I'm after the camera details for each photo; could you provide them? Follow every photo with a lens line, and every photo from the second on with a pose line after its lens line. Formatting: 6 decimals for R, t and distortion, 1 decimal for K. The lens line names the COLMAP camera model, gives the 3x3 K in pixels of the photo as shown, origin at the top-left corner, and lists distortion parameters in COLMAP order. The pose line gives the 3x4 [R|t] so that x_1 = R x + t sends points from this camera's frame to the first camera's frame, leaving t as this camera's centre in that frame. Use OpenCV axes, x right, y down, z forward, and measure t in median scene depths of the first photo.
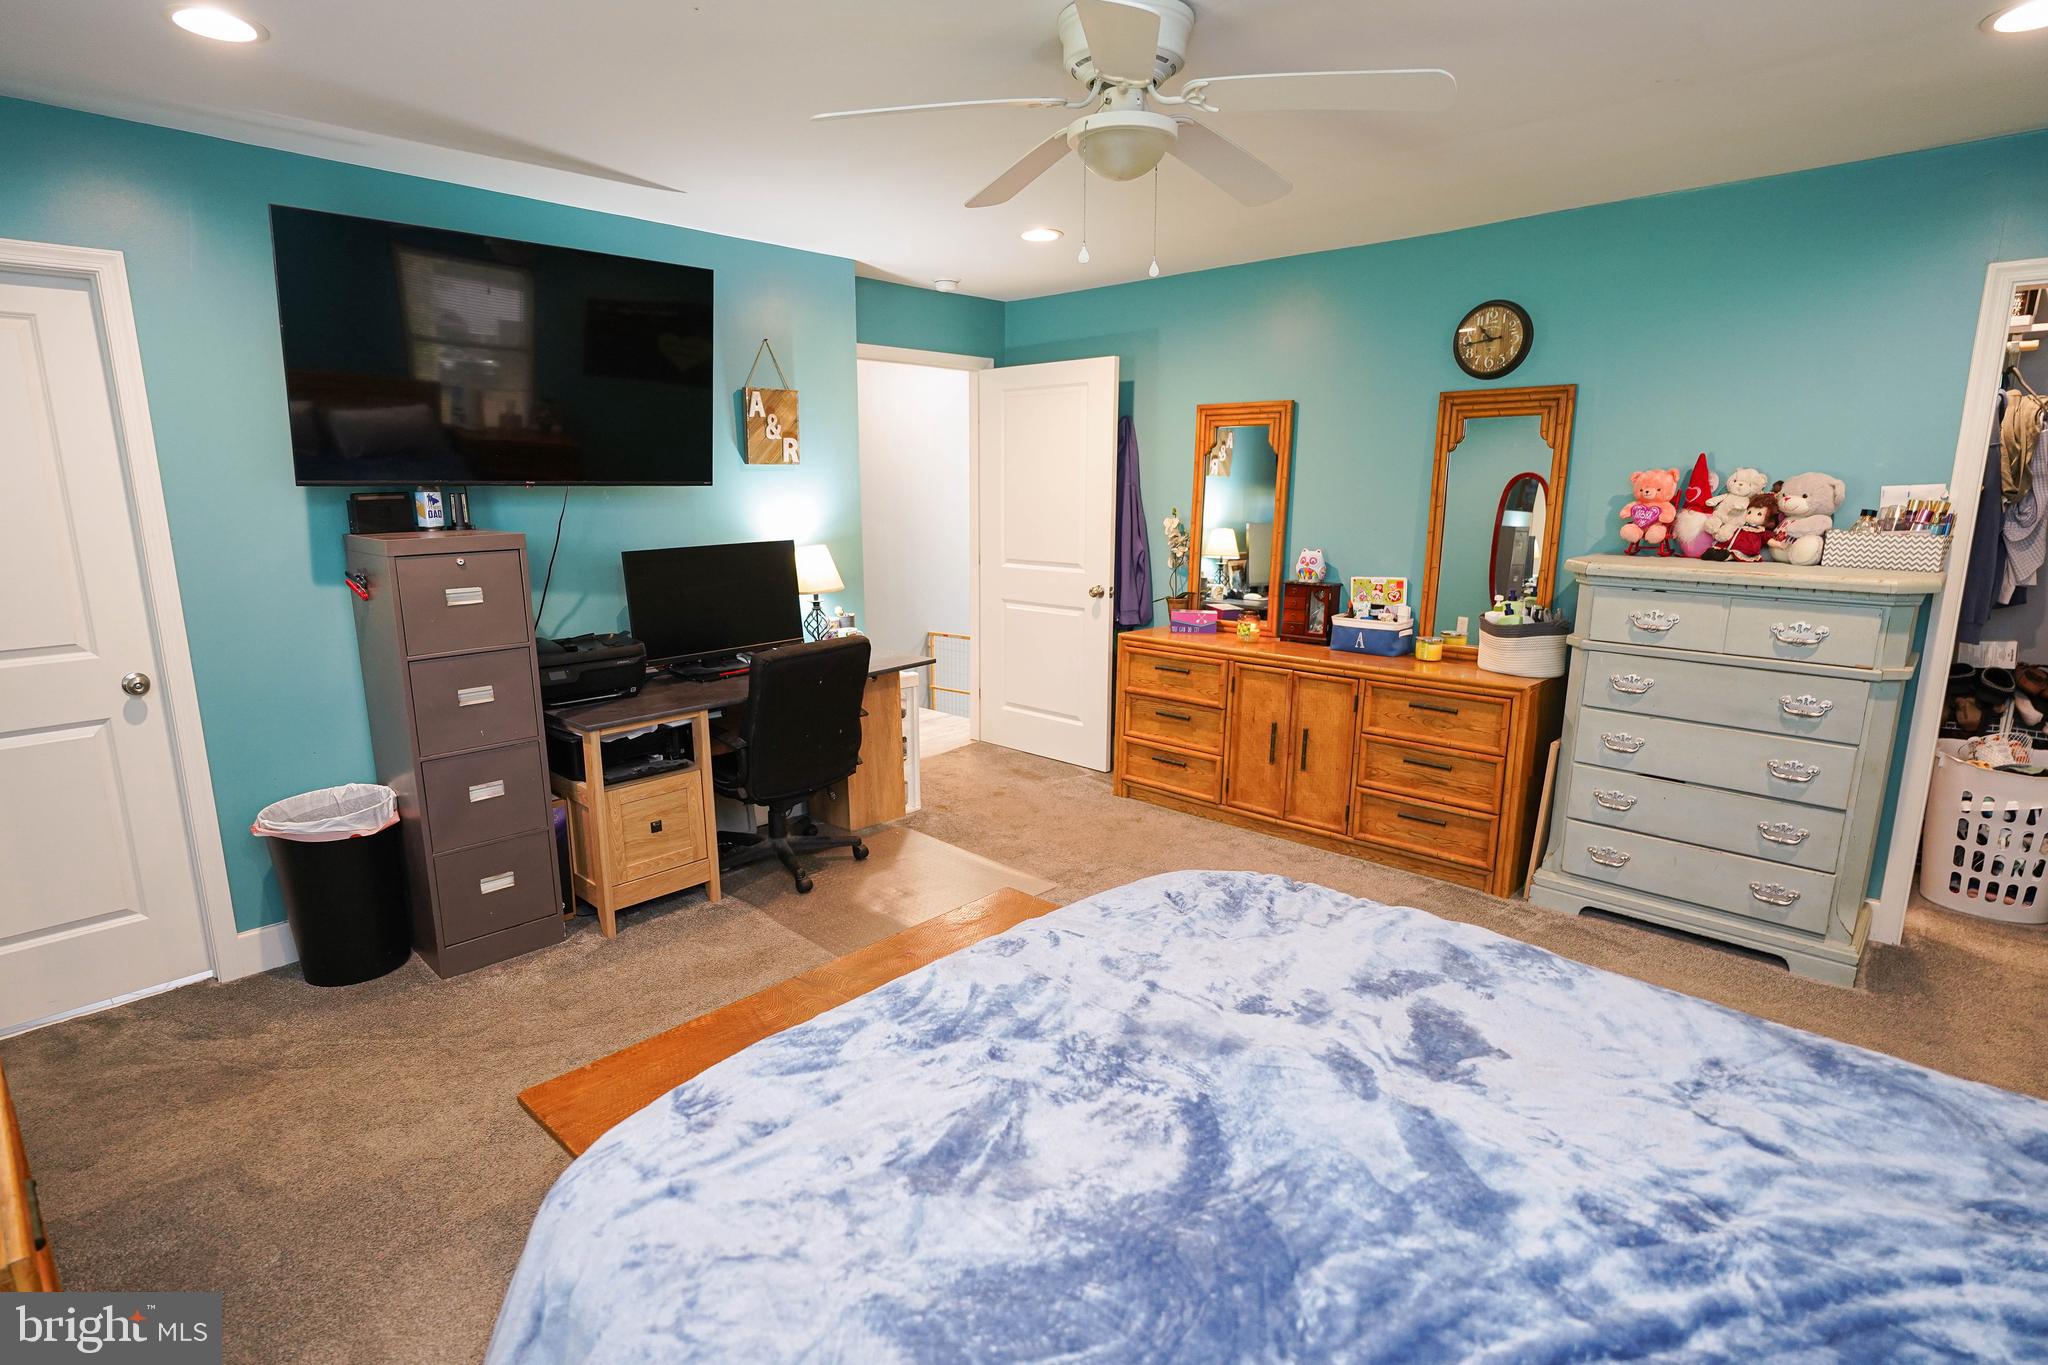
lens RADIAL K [[1006.5, 0, 1017.3], [0, 1006.5, 677.3], [0, 0, 1]] dist [-0.001959, -0.000665]
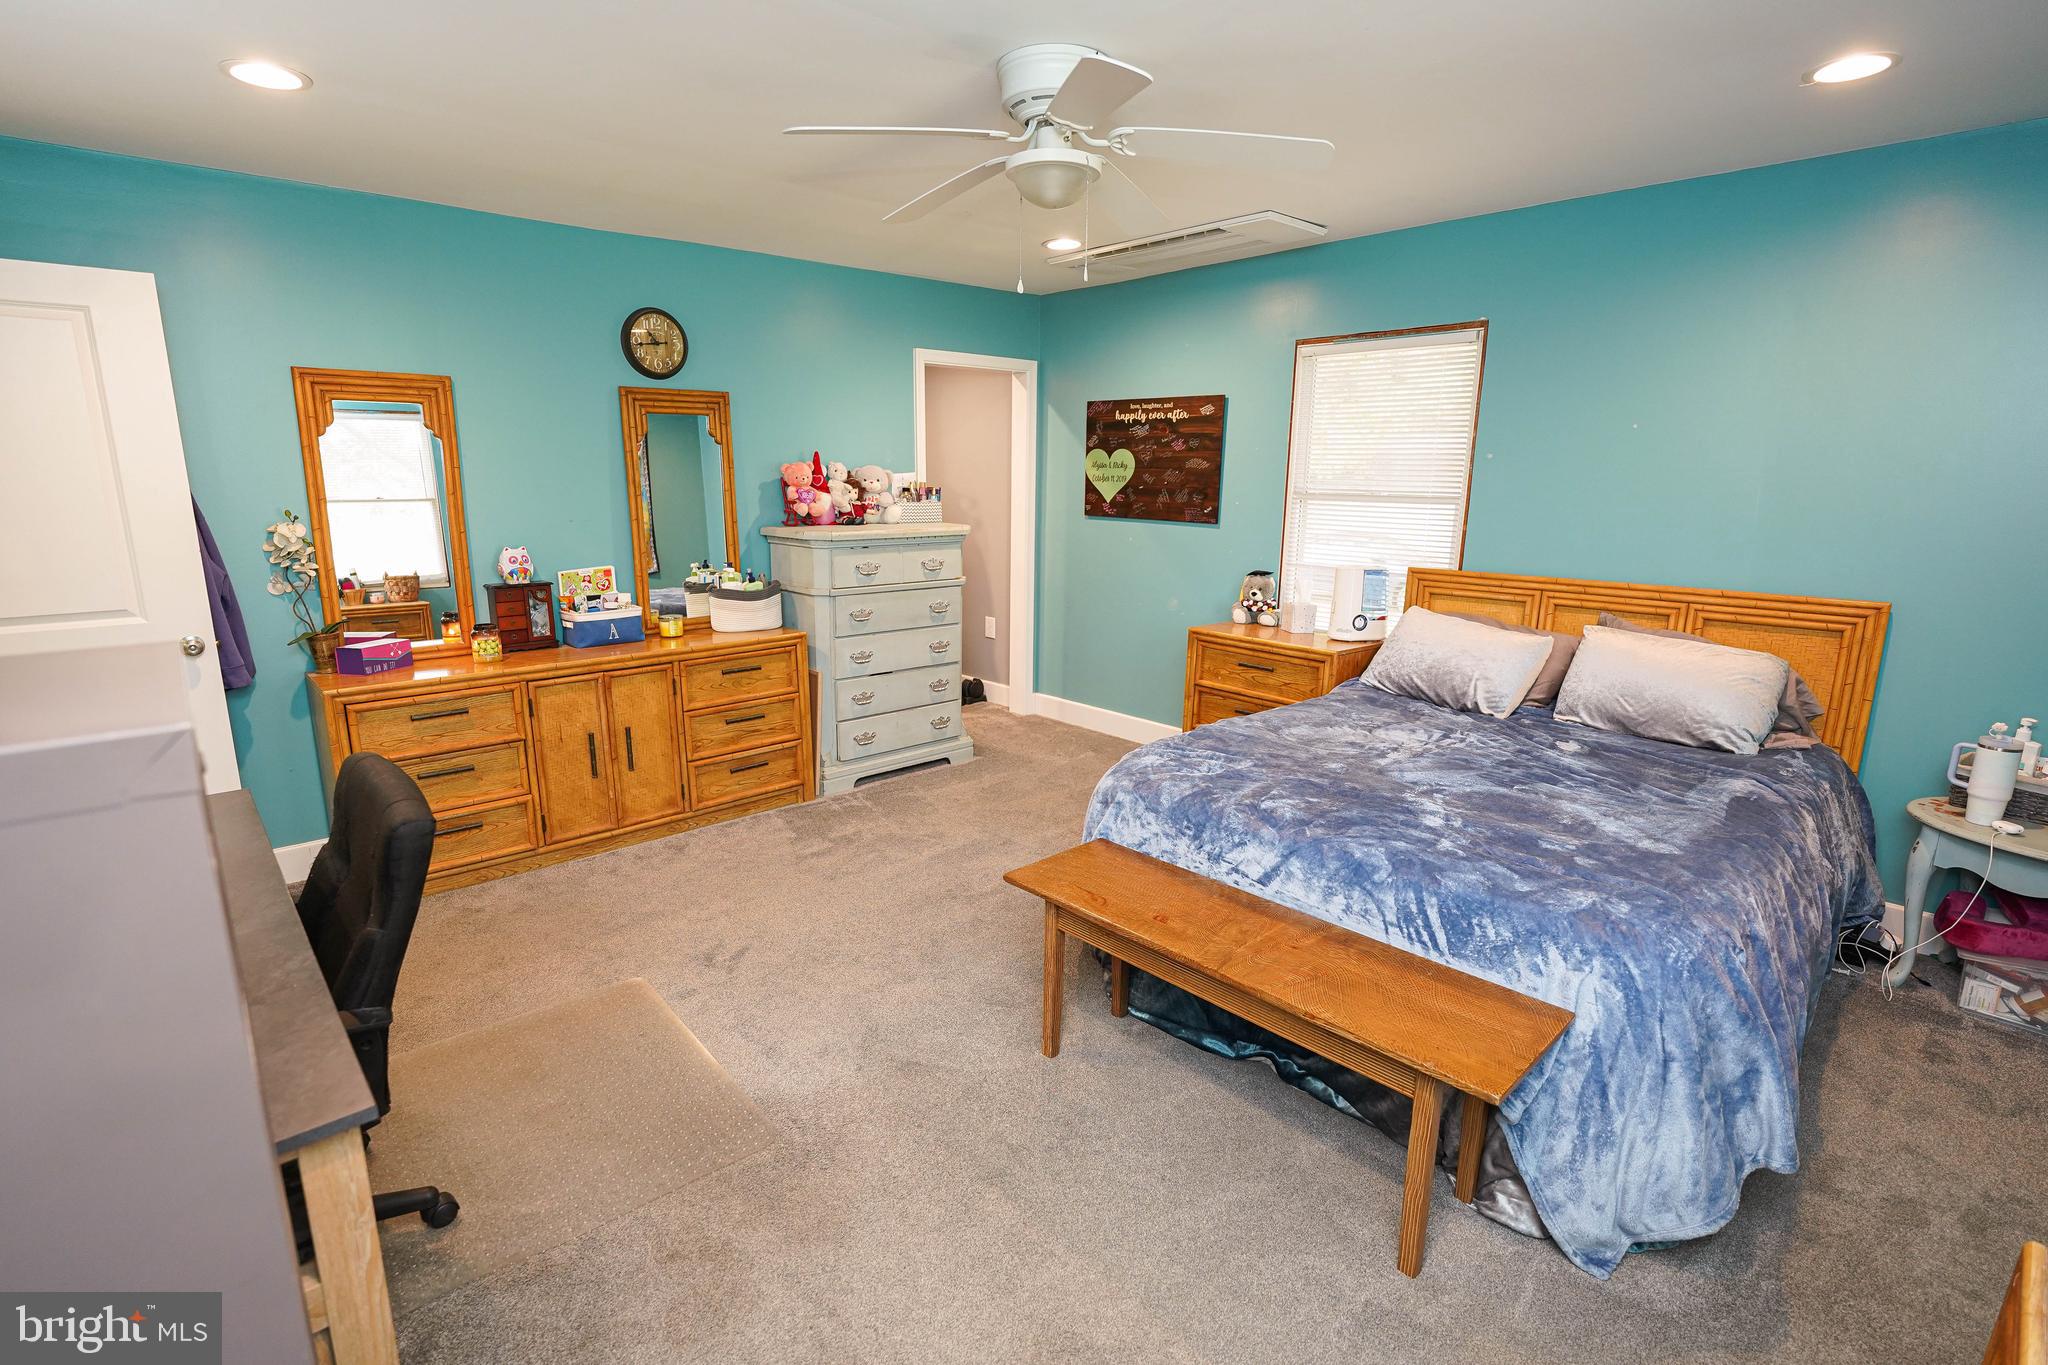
lens RADIAL K [[950.5, 0, 1018.1], [0, 950.5, 683.1], [0, 0, 1]] dist [-0.020248, -0.000456]
pose [[0.086262, -0.216392, 0.972488, -0.576051], [0.192083, 0.961425, 0.196892, -0.099991], [-0.977580, 0.169814, 0.124500, 0.525726]]
